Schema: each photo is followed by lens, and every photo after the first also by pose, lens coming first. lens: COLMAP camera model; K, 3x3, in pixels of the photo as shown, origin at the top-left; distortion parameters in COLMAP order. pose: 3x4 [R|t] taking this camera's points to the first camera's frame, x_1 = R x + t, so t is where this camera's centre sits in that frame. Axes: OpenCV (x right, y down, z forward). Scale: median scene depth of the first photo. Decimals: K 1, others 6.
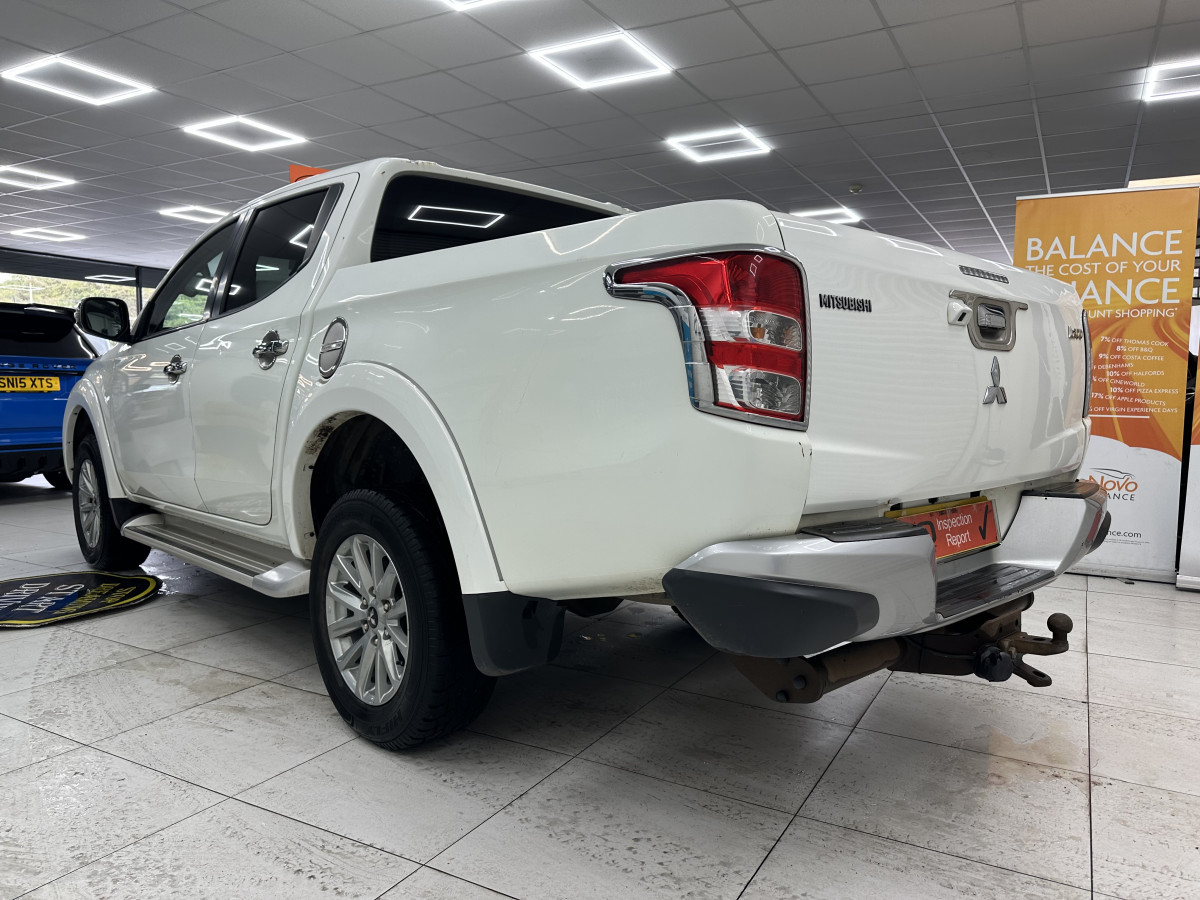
lens RADIAL K [[856.8, 0, 600.0], [0, 856.8, 450.0], [0, 0, 1]] dist [0.019988, -0.023335]
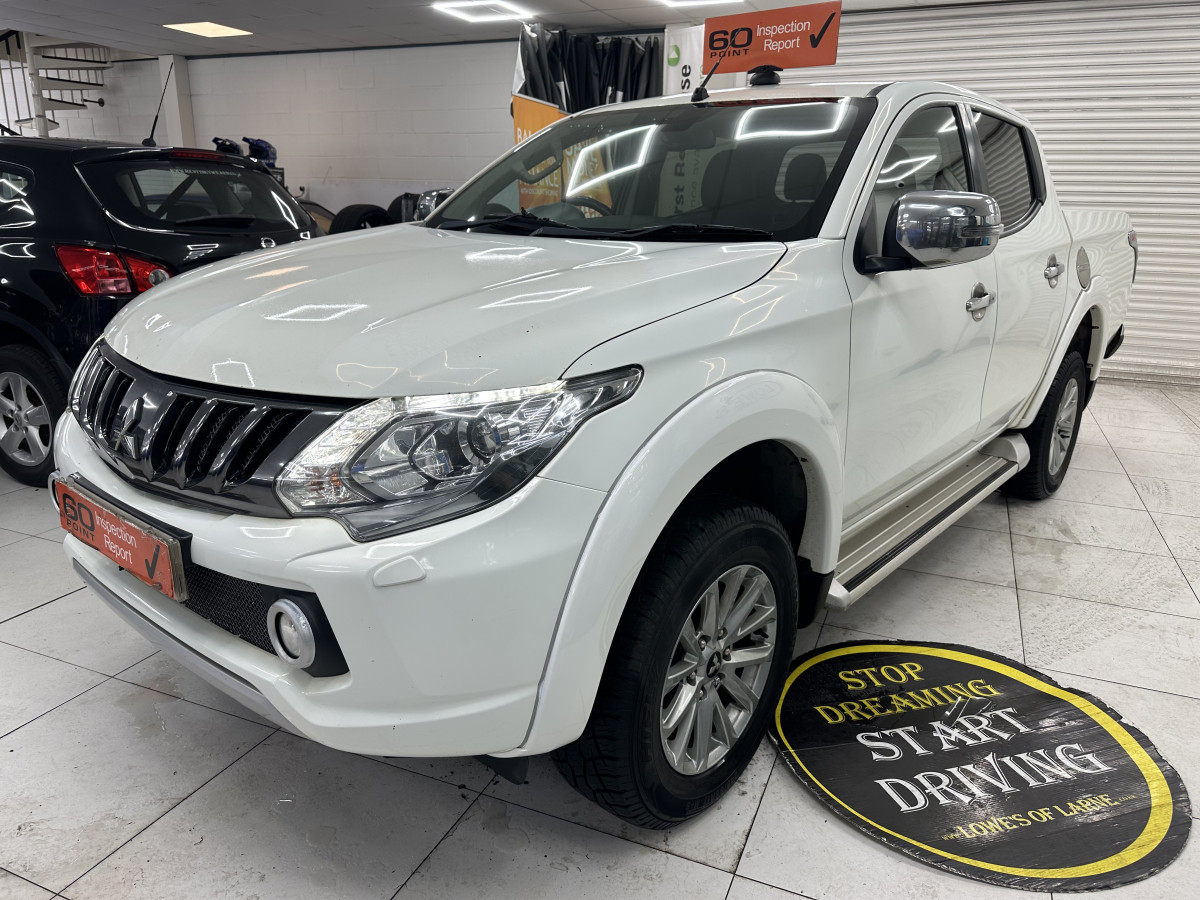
lens RADIAL K [[856.8, 0, 600.0], [0, 856.8, 450.0], [0, 0, 1]] dist [0.019988, -0.023335]
pose [[-0.118193, -0.286700, 0.950702, -1.699120], [0.049904, 0.954488, 0.294046, -0.292976], [-0.991736, 0.082198, -0.098506, 1.955433]]
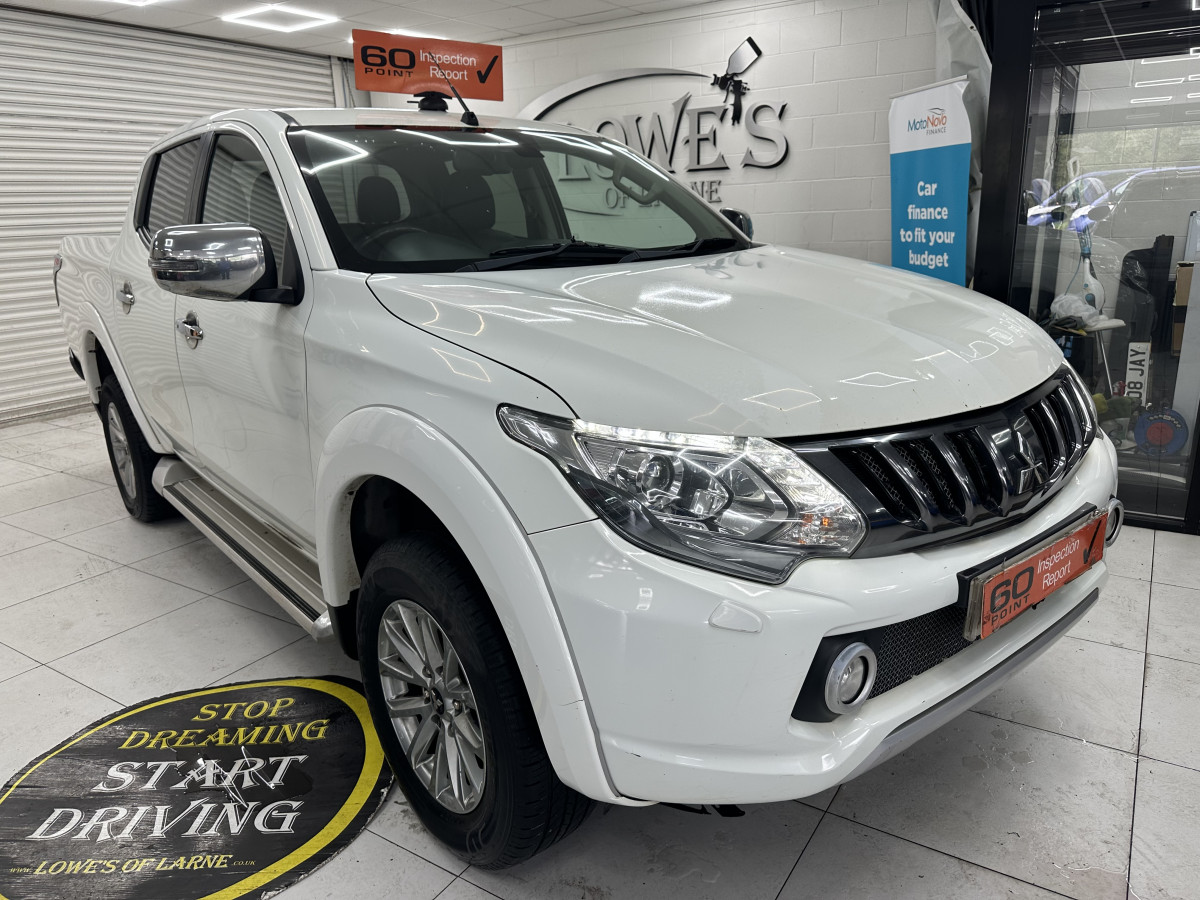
lens RADIAL K [[860.1, 0, 597.1], [0, 860.1, 450.5], [0, 0, 1]] dist [0.004138, -0.001574]
pose [[-0.997762, 0.006956, 0.066495, -0.755602], [0.029174, 0.940185, 0.339412, -0.369285], [-0.060157, 0.340593, -0.938284, 2.860270]]
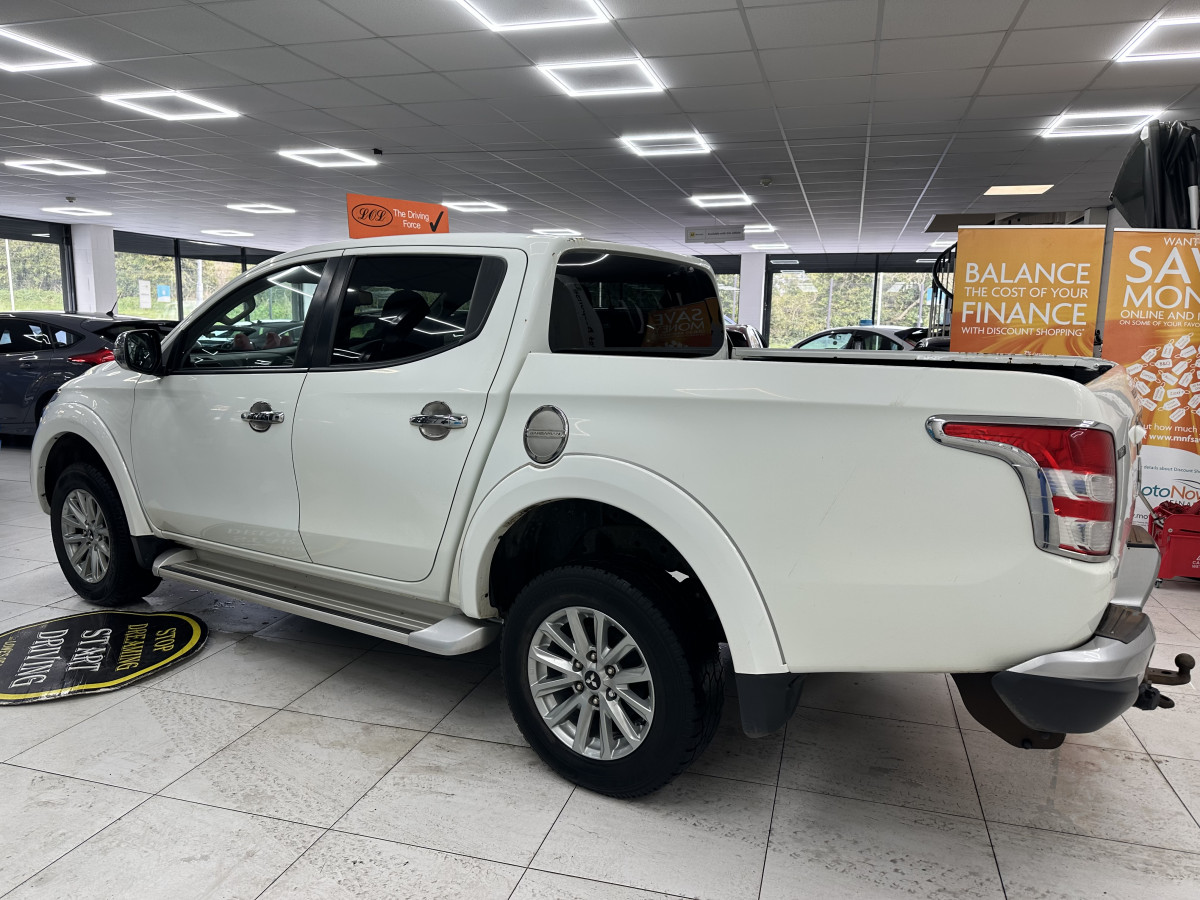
lens RADIAL K [[850.8, 0, 603.7], [0, 850.8, 453.3], [0, 0, 1]] dist [0.029499, -0.032891]
pose [[0.972697, -0.030956, 0.230004, -0.463072], [0.011925, 0.996422, 0.083672, -0.175155], [-0.231771, -0.078645, 0.969586, -0.034338]]
